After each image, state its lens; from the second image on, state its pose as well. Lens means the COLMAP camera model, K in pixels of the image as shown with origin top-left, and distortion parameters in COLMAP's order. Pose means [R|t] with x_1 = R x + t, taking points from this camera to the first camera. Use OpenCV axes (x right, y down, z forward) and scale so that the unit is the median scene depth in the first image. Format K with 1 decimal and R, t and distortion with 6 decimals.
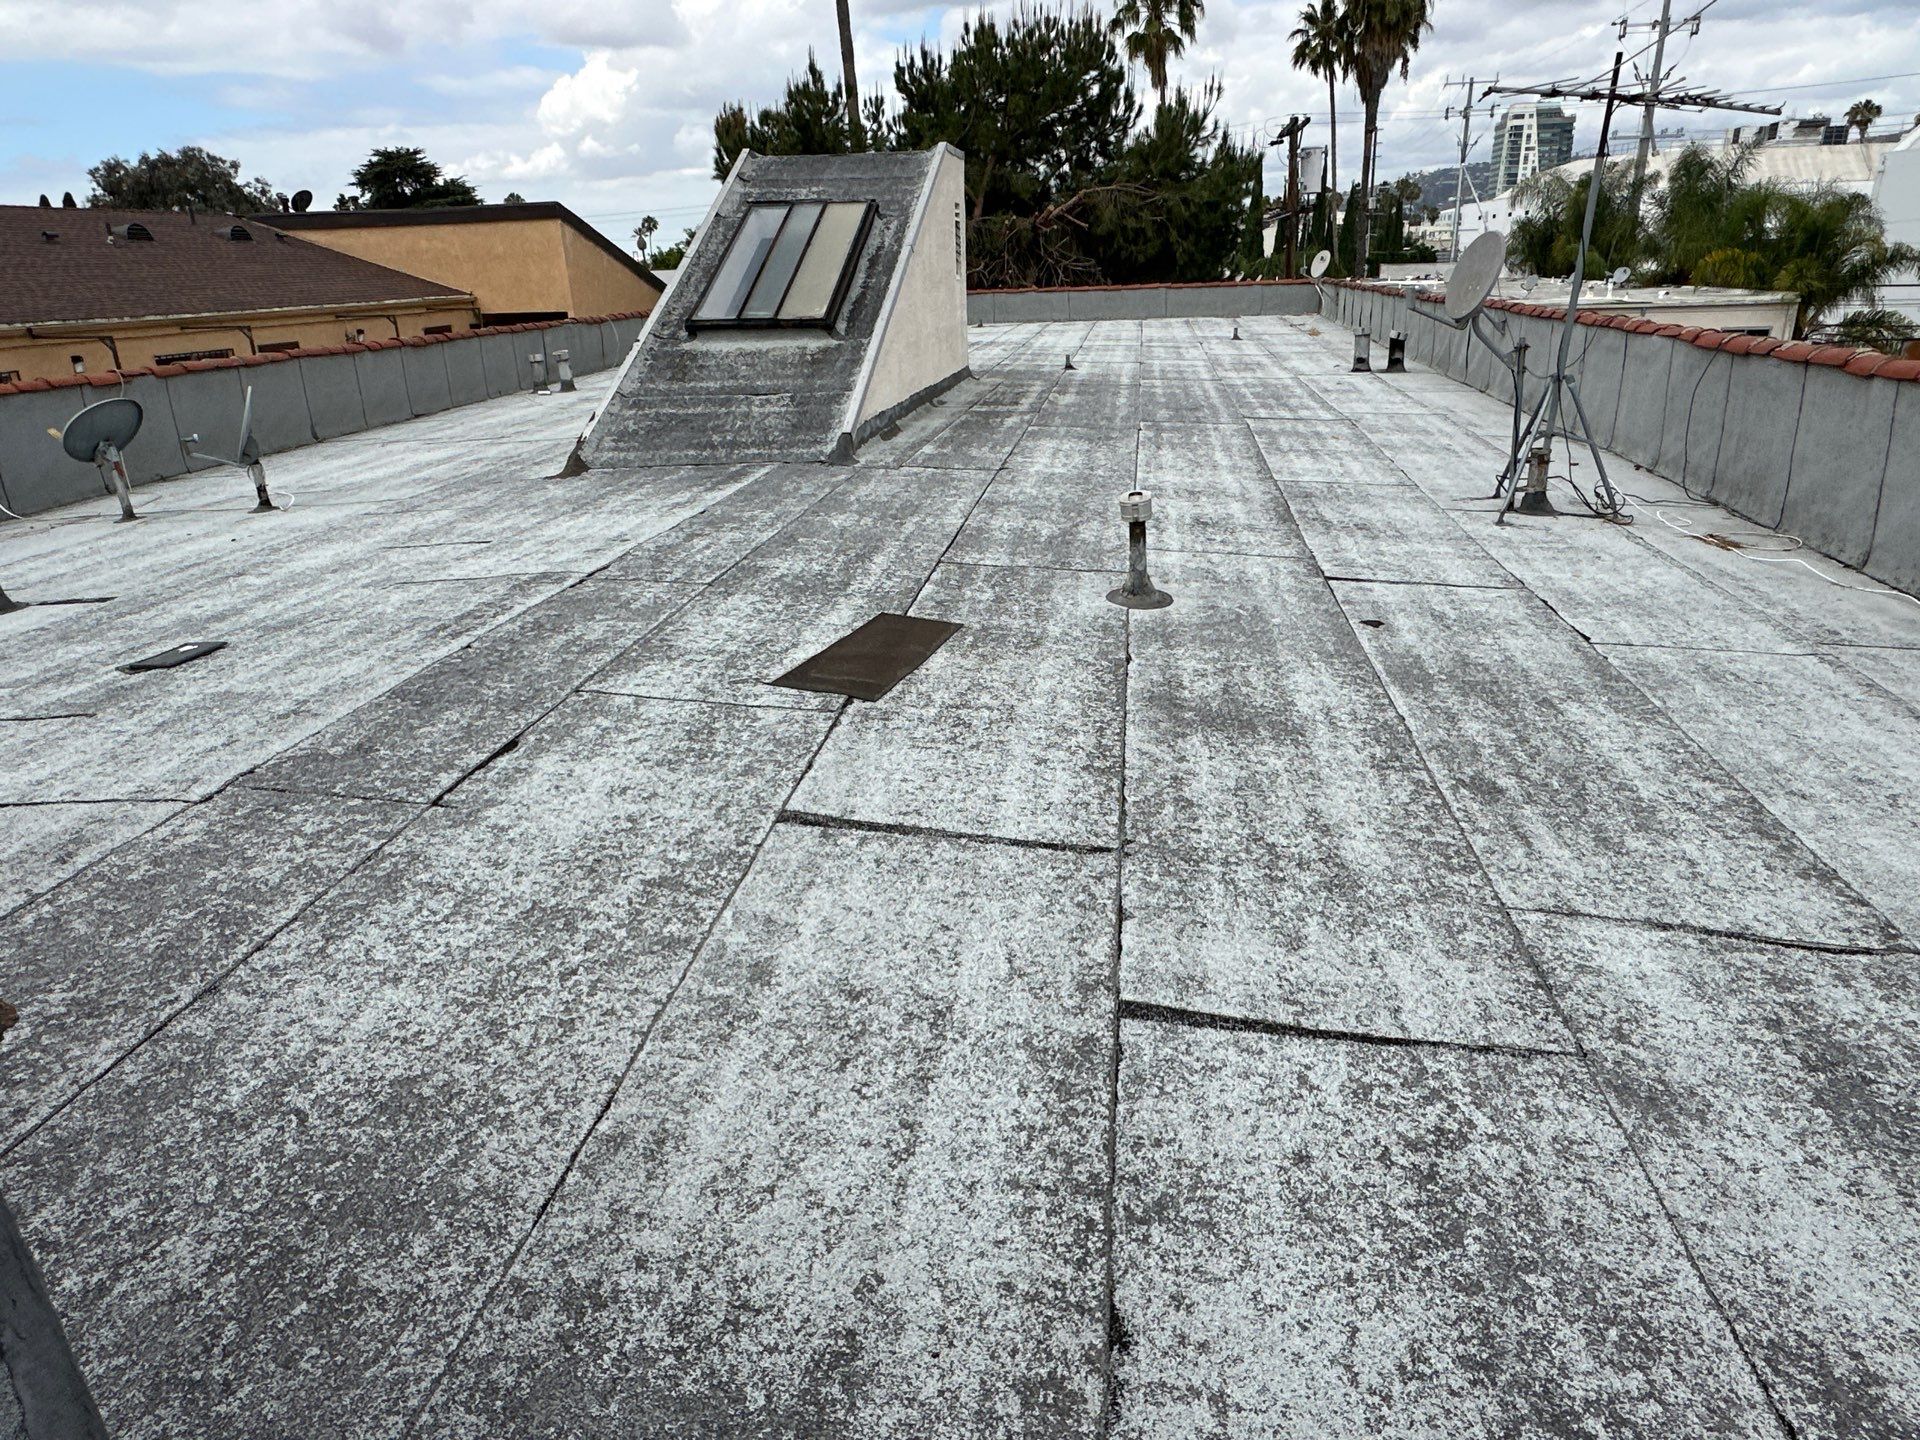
lens RADIAL K [[1206.4, 0, 960.0], [0, 1206.4, 720.0], [0, 0, 1]] dist [-0.004550, 0.002576]
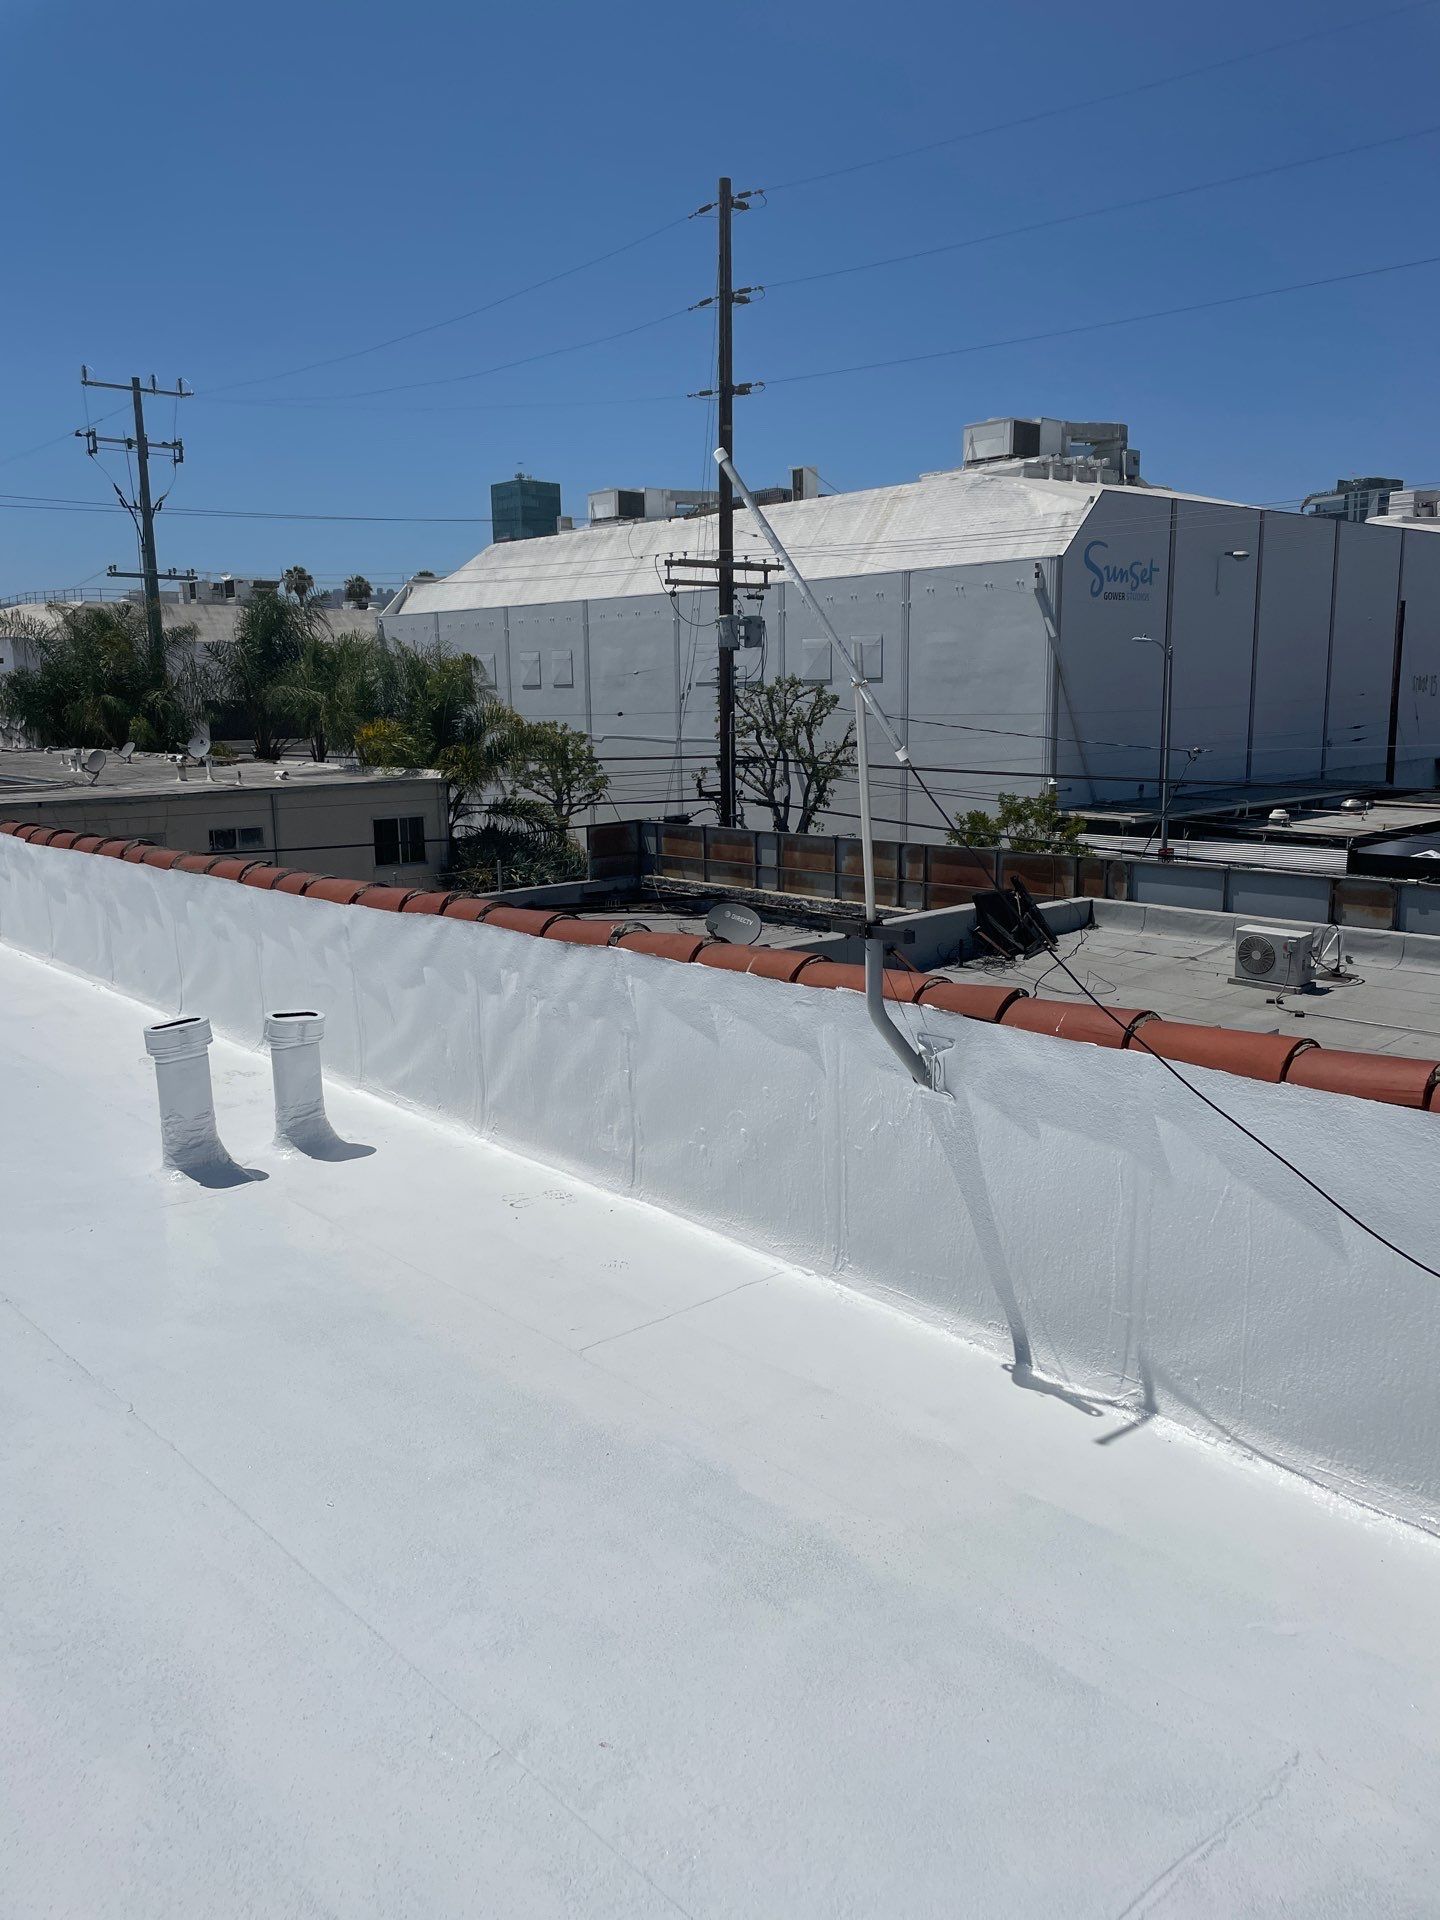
lens RADIAL K [[1450.3, 0, 711.3], [0, 1450.3, 931.7], [0, 0, 1]] dist [0.058580, 0.000240]
pose [[0.634422, -0.109122, 0.765246, 0.077444], [0.272149, 0.958131, -0.088997, -0.148325], [-0.723494, 0.264722, 0.637556, 0.353817]]
